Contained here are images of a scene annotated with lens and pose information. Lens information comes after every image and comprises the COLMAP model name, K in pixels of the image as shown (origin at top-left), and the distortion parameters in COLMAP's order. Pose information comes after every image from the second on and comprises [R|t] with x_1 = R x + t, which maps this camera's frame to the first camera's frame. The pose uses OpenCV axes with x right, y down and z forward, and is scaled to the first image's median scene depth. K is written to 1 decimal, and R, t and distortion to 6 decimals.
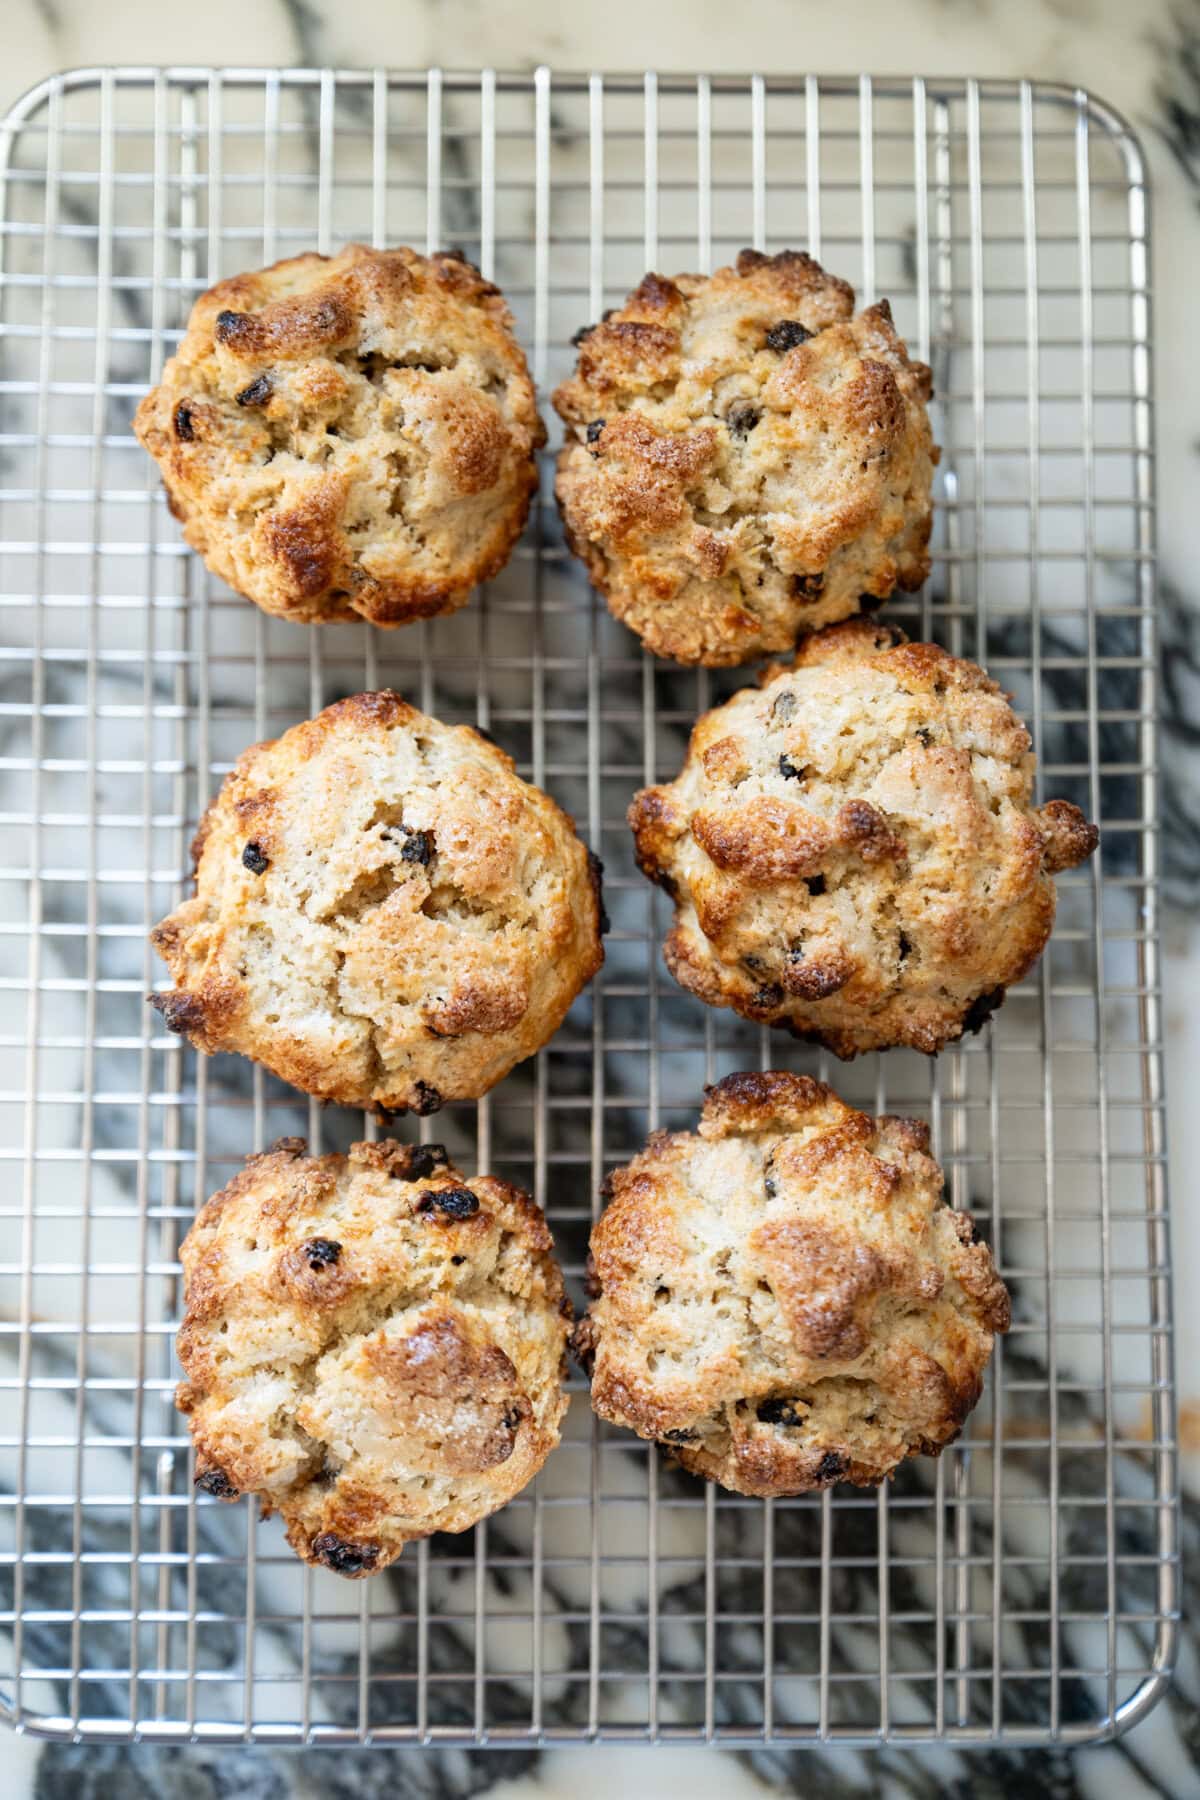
lens RADIAL K [[3479.9, 0, 618.4], [0, 3479.9, 757.6], [0, 0, 1]] dist [0.009782, 0.091523]
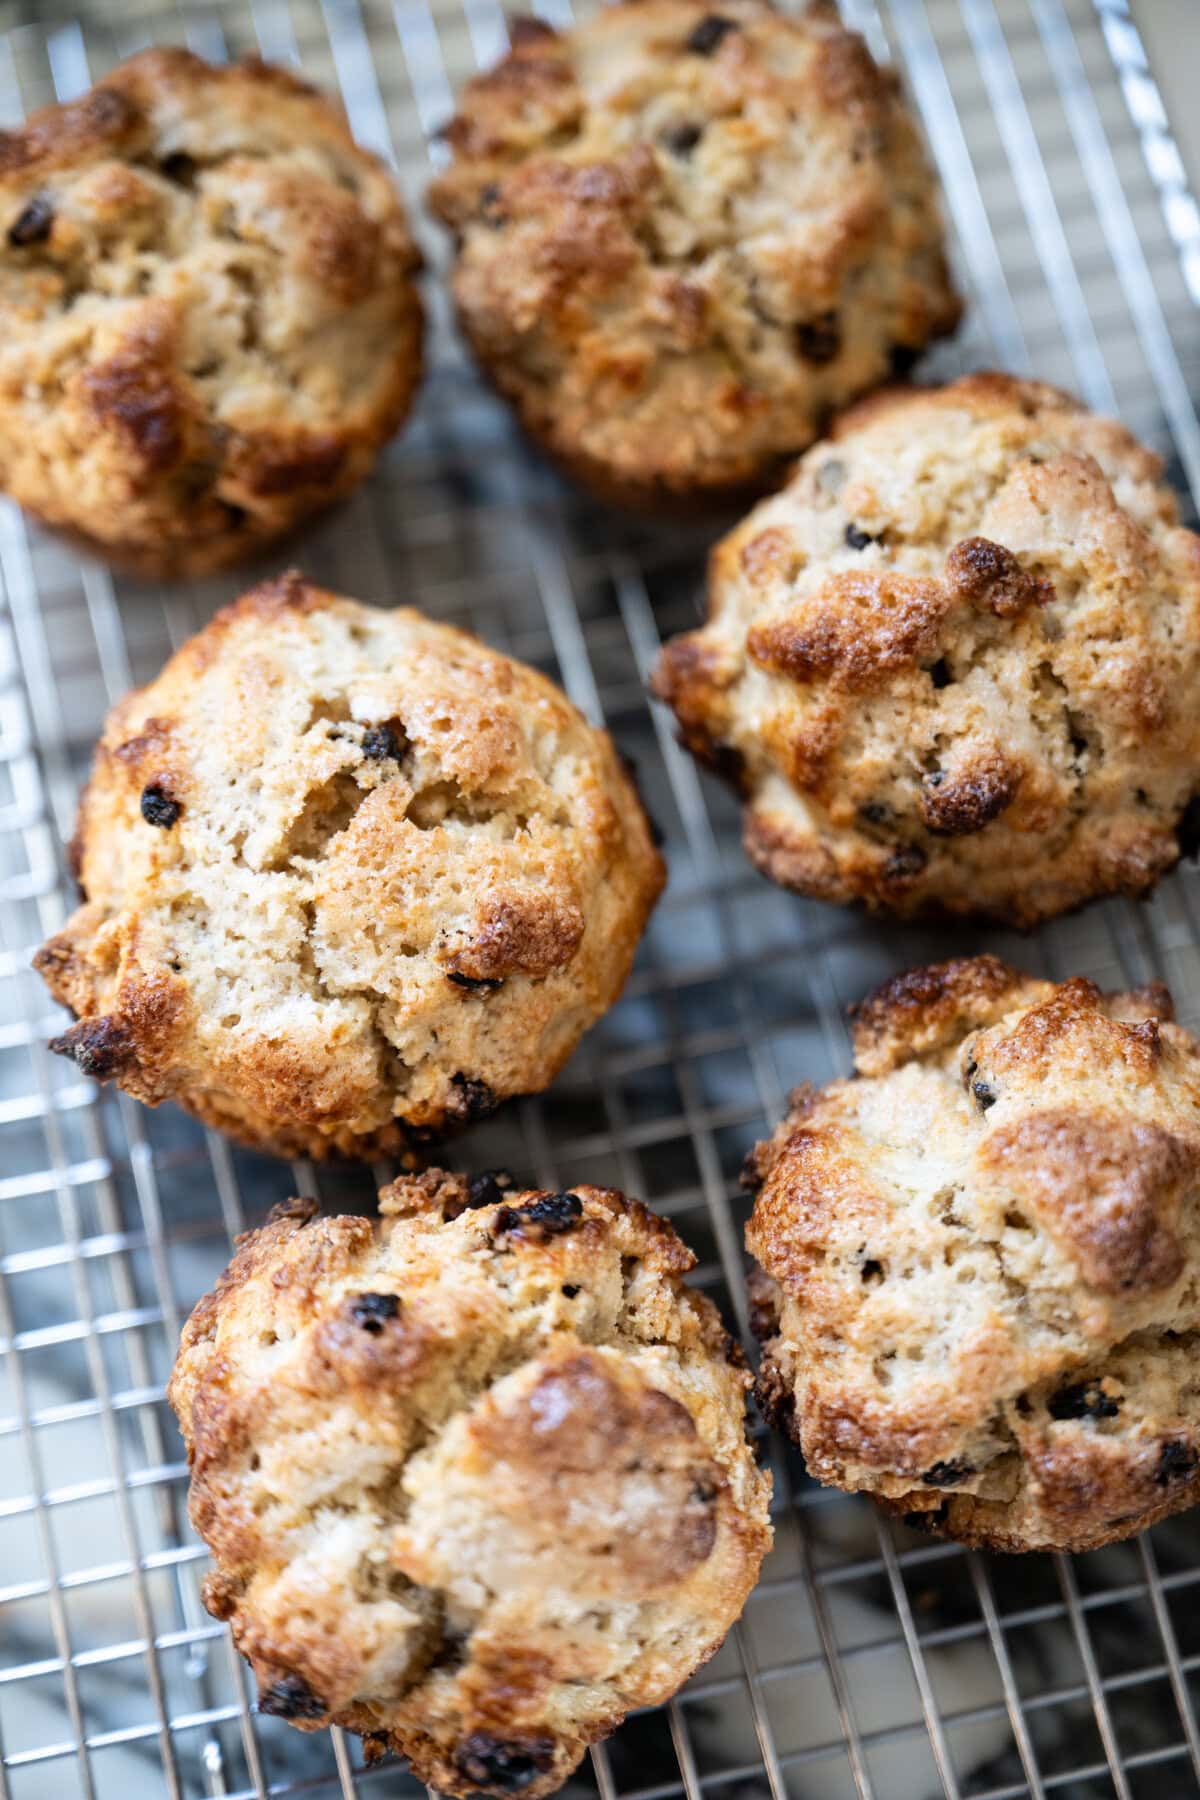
lens RADIAL K [[3479.9, 0, 618.4], [0, 3479.9, 757.6], [0, 0, 1]] dist [0.009782, 0.091523]
pose [[0.973421, -0.217001, 0.073227, -0.063526], [0.226895, 0.957240, -0.179472, 0.166931], [-0.031151, 0.191317, 0.981034, 0.306226]]
